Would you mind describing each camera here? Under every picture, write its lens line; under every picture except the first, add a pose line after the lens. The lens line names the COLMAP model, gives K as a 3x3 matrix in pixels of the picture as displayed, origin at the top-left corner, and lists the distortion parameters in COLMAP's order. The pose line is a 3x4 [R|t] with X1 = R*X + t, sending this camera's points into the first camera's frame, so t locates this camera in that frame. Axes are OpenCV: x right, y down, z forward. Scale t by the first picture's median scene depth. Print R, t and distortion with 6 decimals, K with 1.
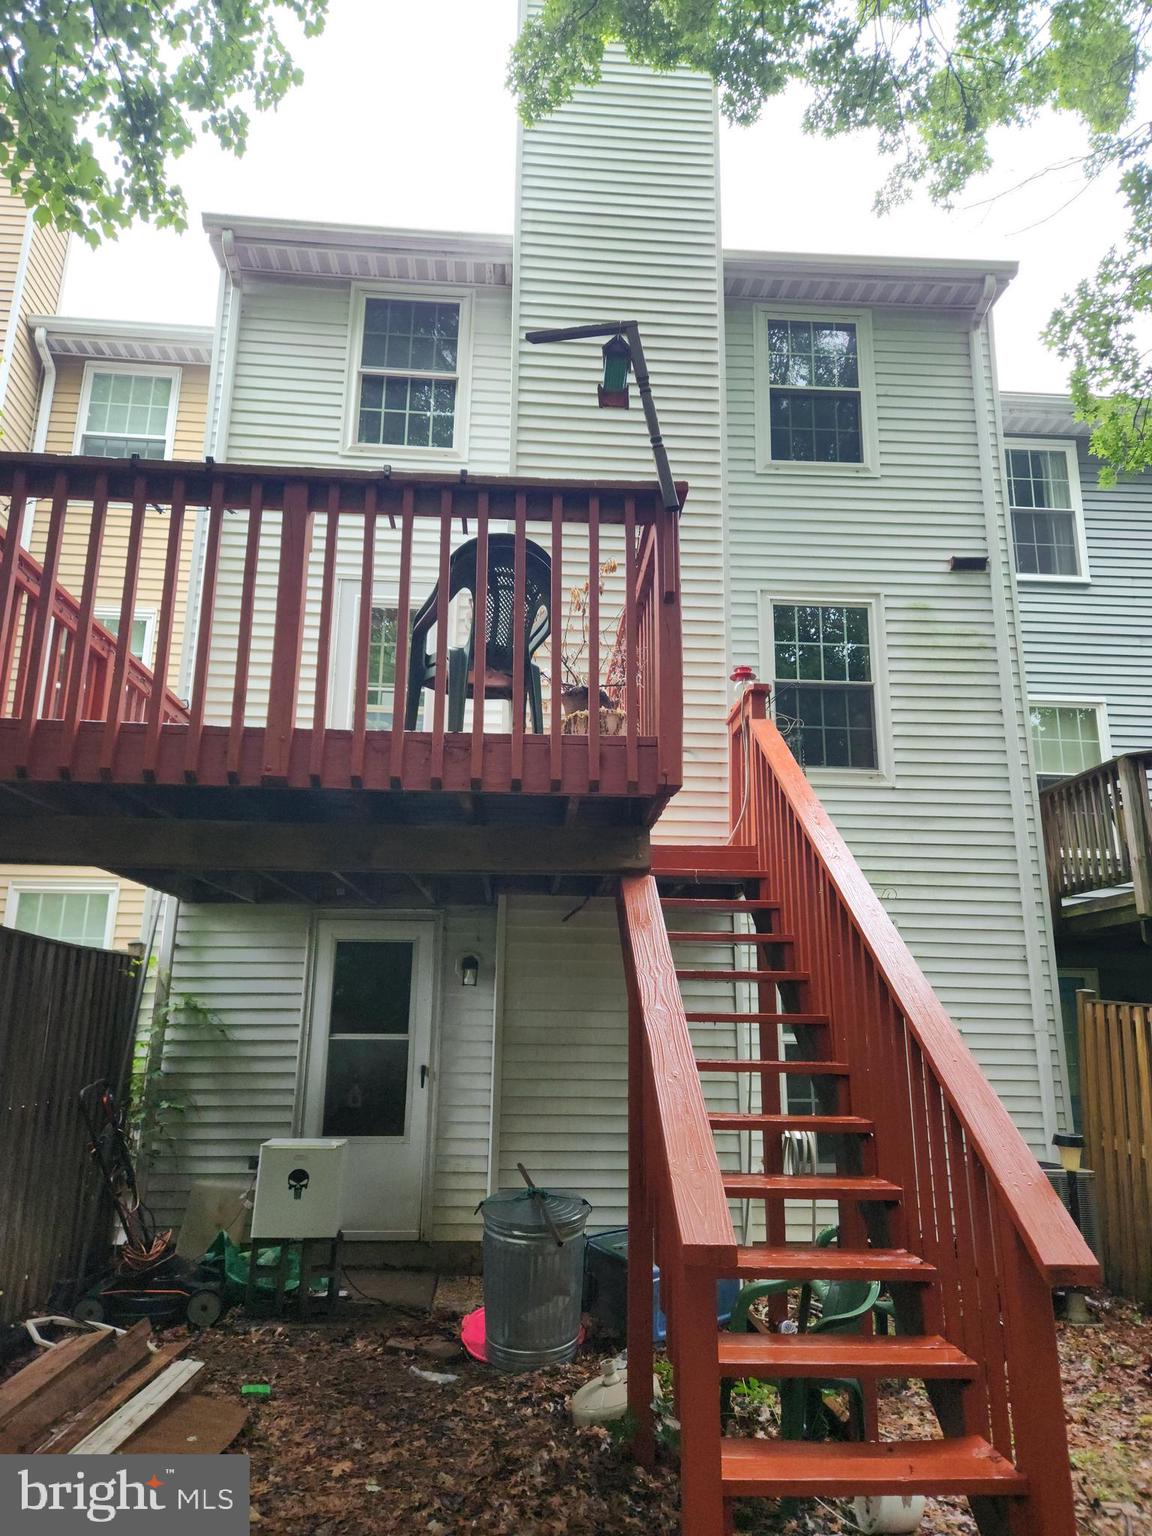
lens RADIAL K [[1027.3, 0, 579.4], [0, 1027.3, 765.3], [0, 0, 1]] dist [0.039313, -0.011546]
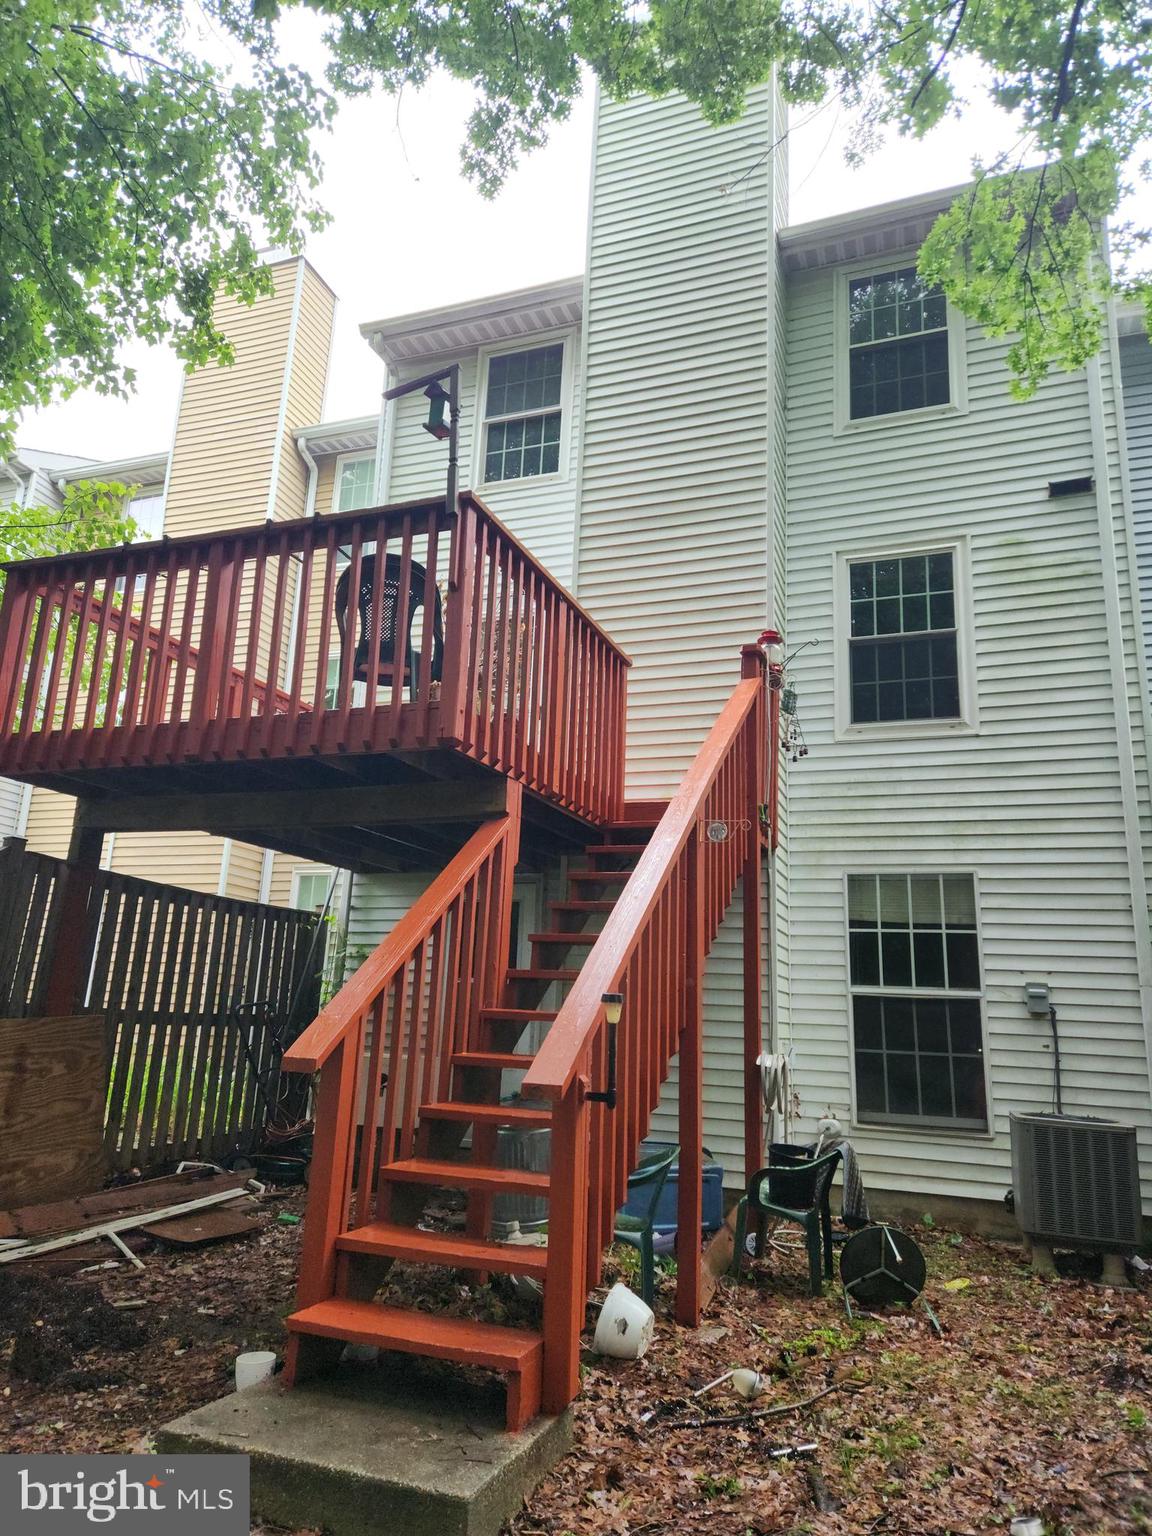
lens RADIAL K [[1027.3, 0, 571.4], [0, 1027.3, 771.5], [0, 0, 1]] dist [0.039313, -0.011546]
pose [[0.908024, -0.072401, -0.412614, 0.344456], [0.072031, 0.997266, -0.016473, 0.042820], [0.412679, -0.014763, 0.910757, -0.033938]]
